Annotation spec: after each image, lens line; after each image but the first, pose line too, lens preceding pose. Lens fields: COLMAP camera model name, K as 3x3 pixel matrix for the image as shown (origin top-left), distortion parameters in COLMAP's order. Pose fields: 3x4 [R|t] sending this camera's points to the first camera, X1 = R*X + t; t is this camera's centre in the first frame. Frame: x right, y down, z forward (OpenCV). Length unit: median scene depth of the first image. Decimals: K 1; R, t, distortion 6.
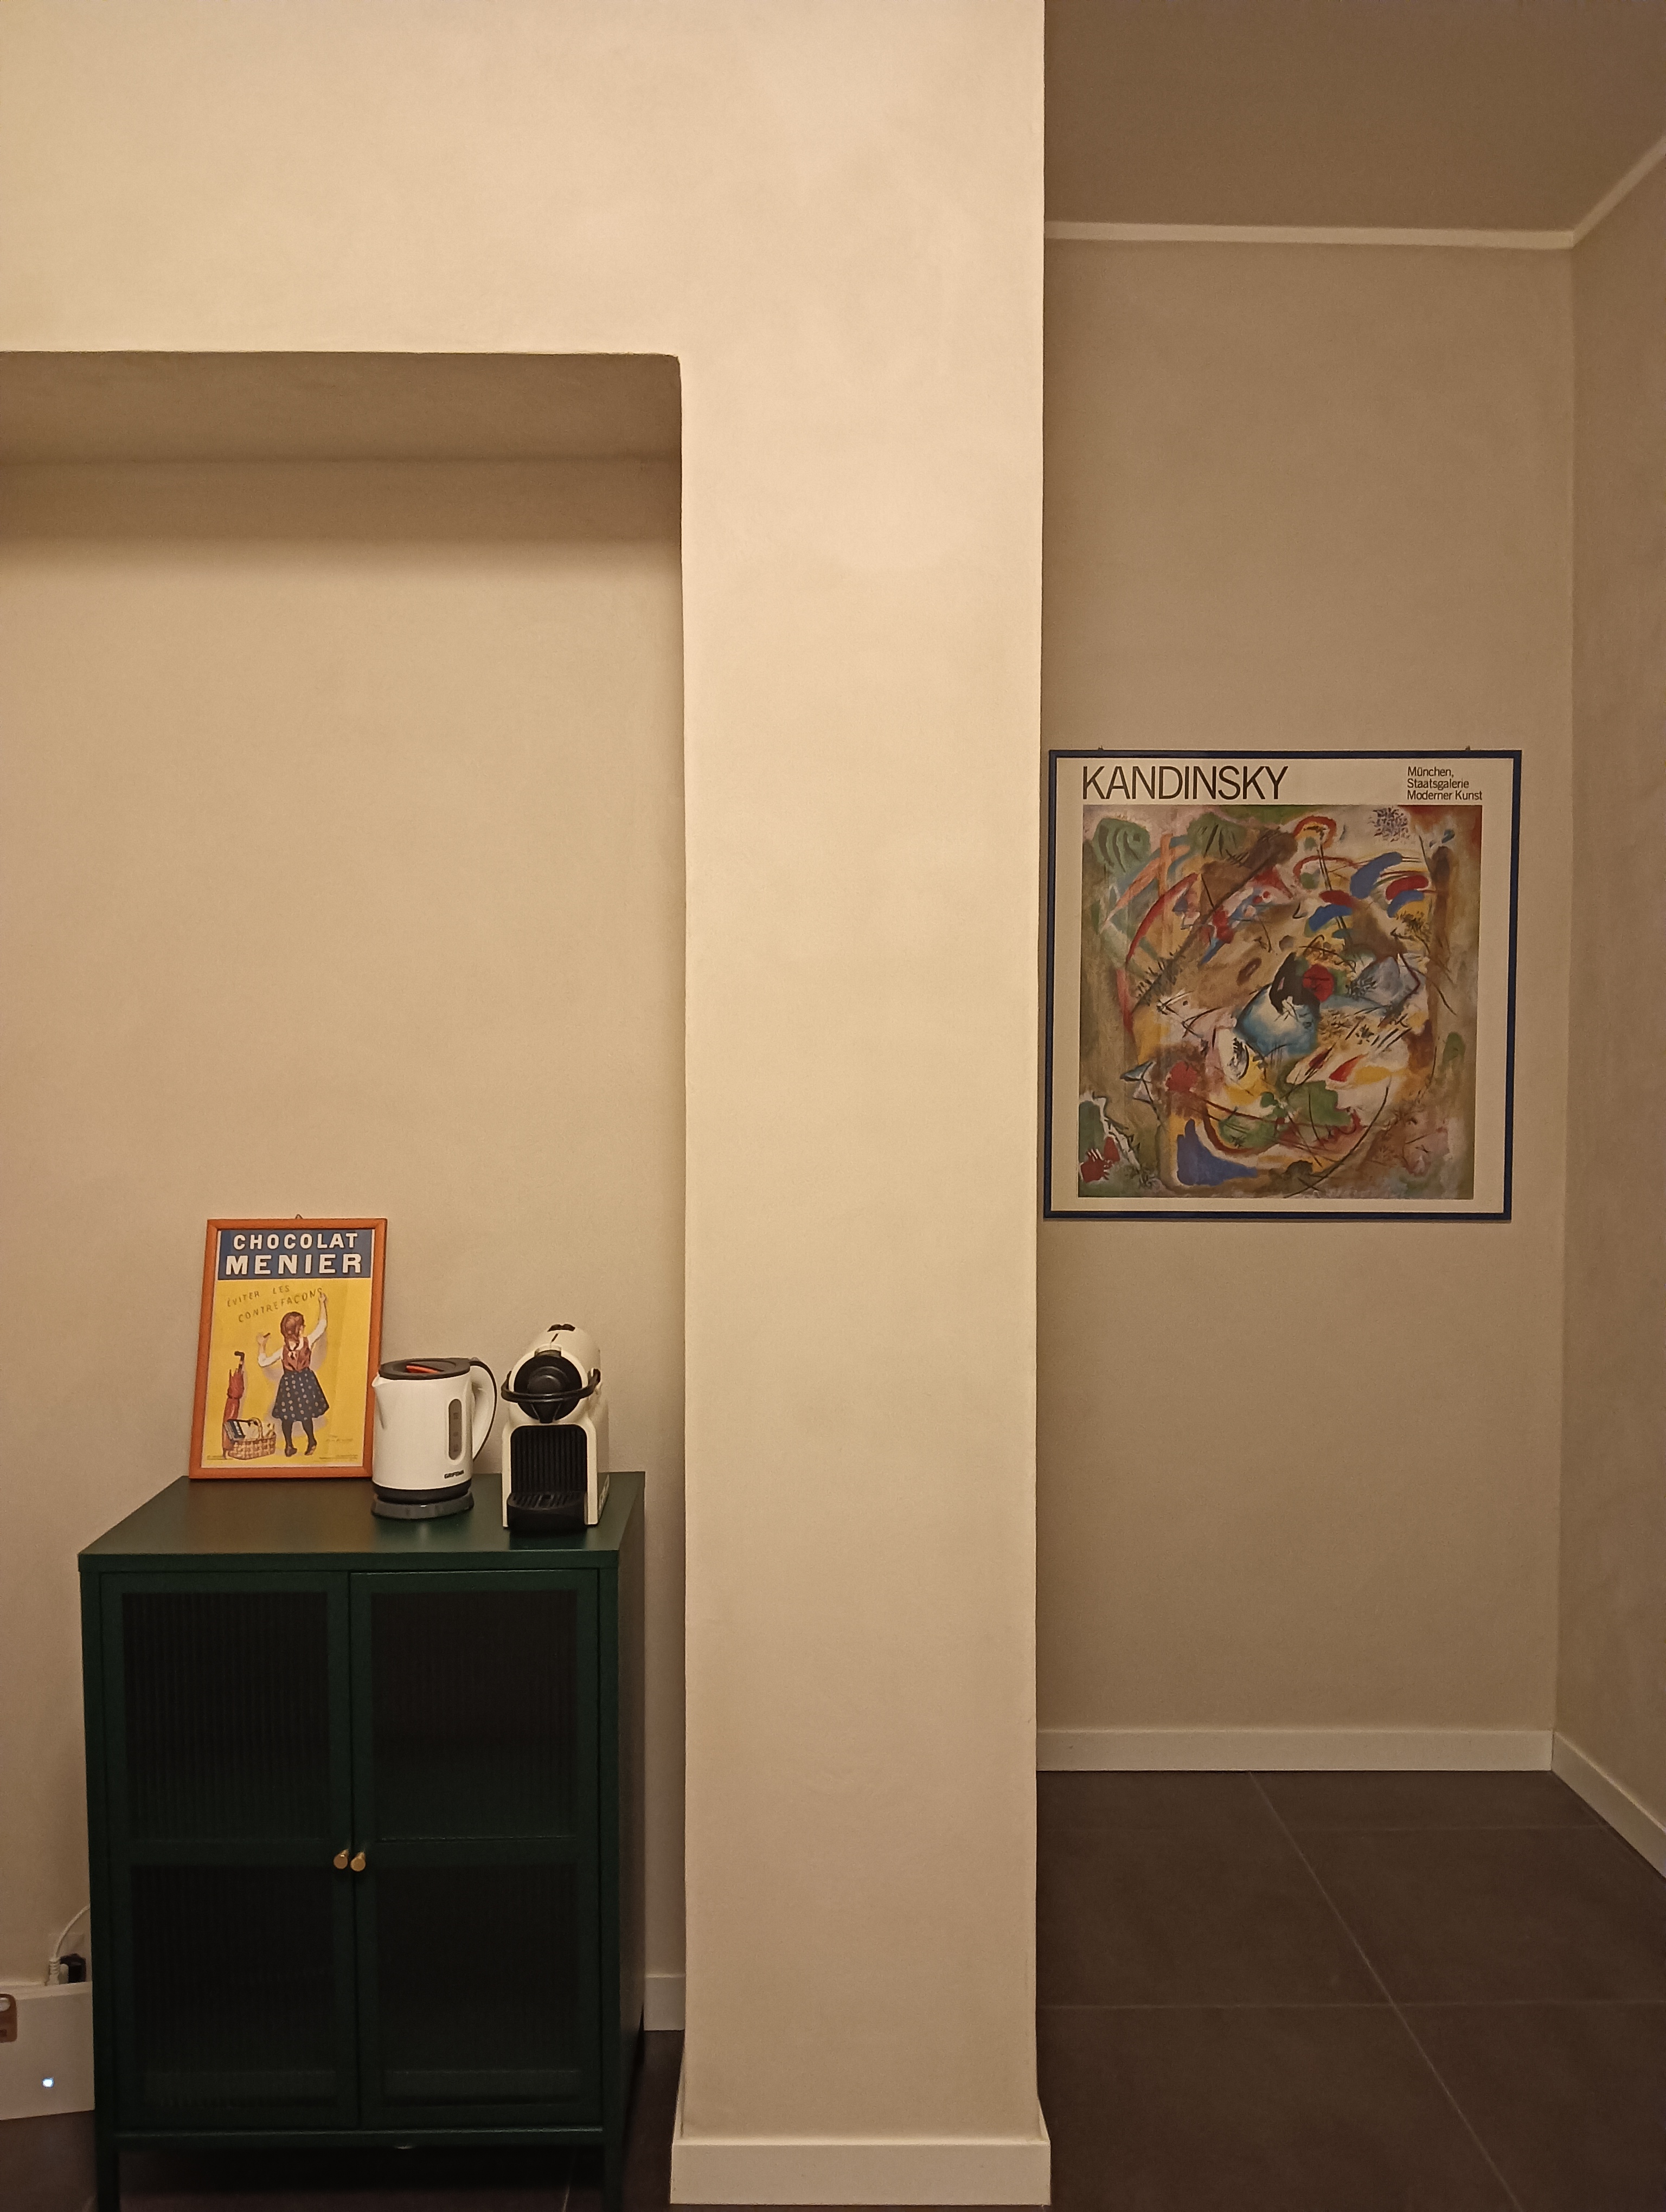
lens RADIAL K [[1699.1, 0, 833.0], [0, 1699.1, 1106.0], [0, 0, 1]] dist [-0.007351, -0.003923]
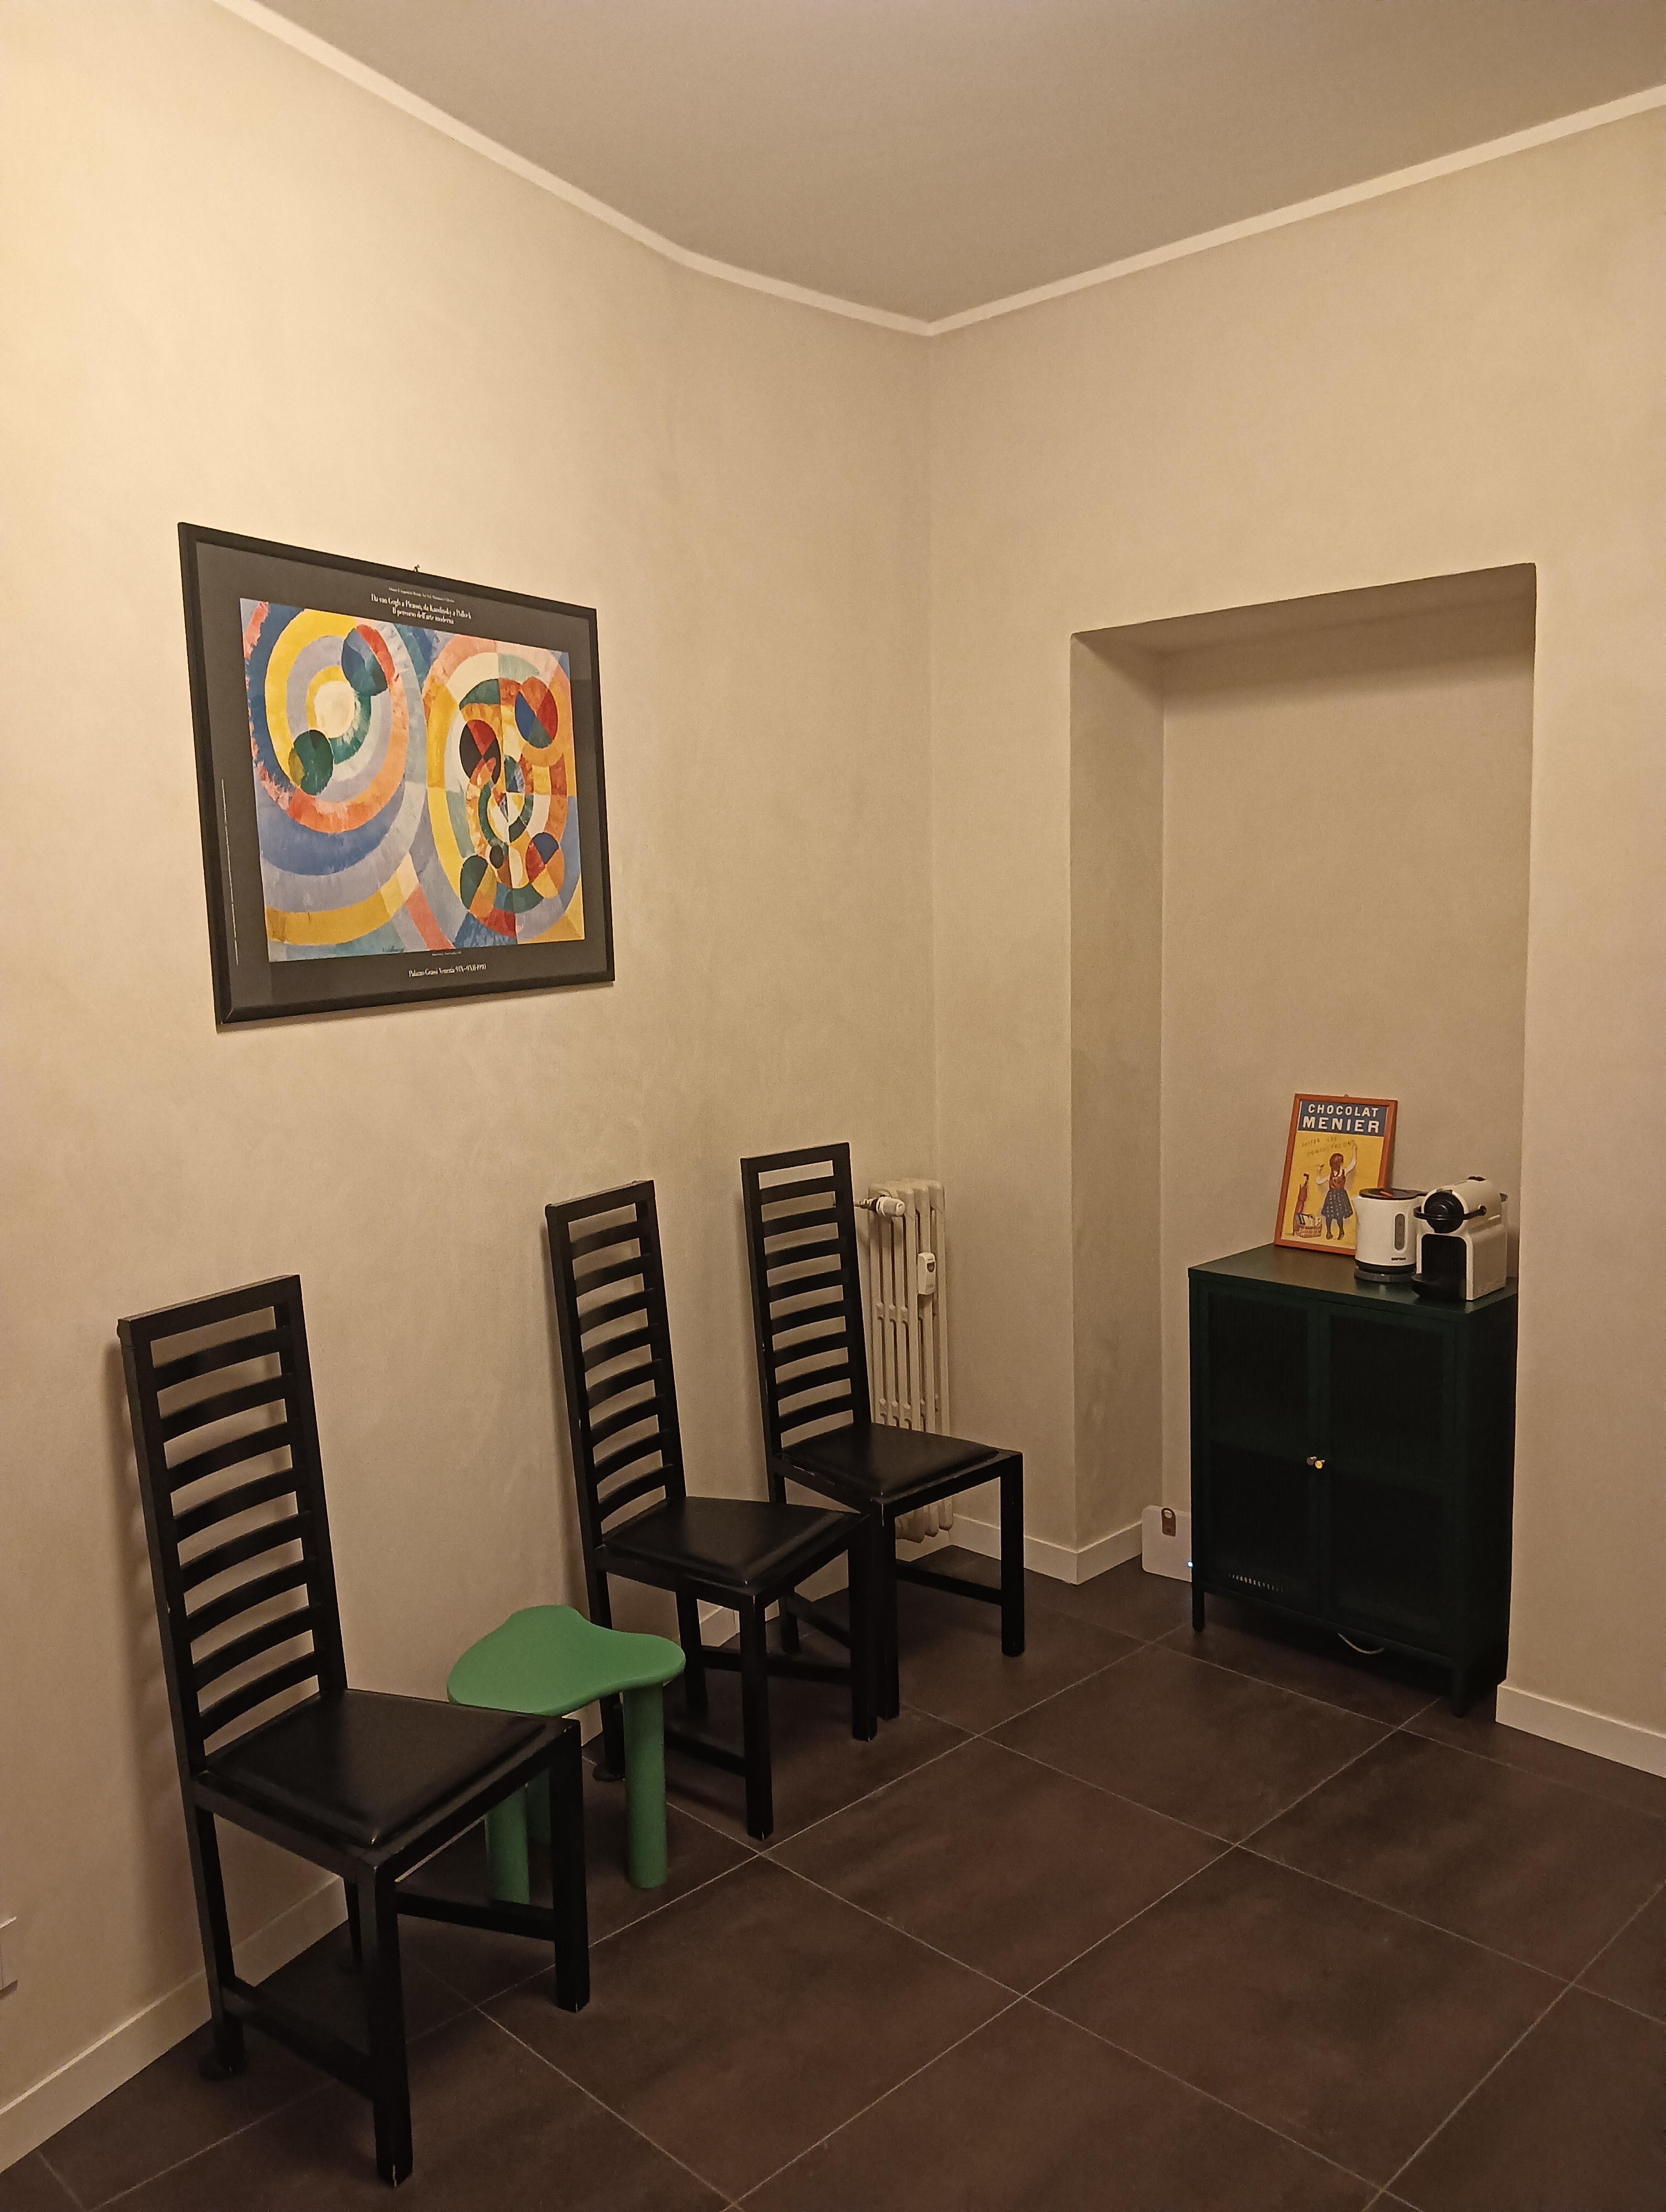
lens RADIAL K [[1770.5, 0, 833.0], [0, 1770.5, 1106.0], [0, 0, 1]] dist [0.000645, 0.000163]
pose [[0.680053, 0.073869, -0.729432, 0.601040], [-0.005927, 0.995433, 0.095281, -0.085065], [0.733139, -0.060473, 0.677385, -0.518206]]
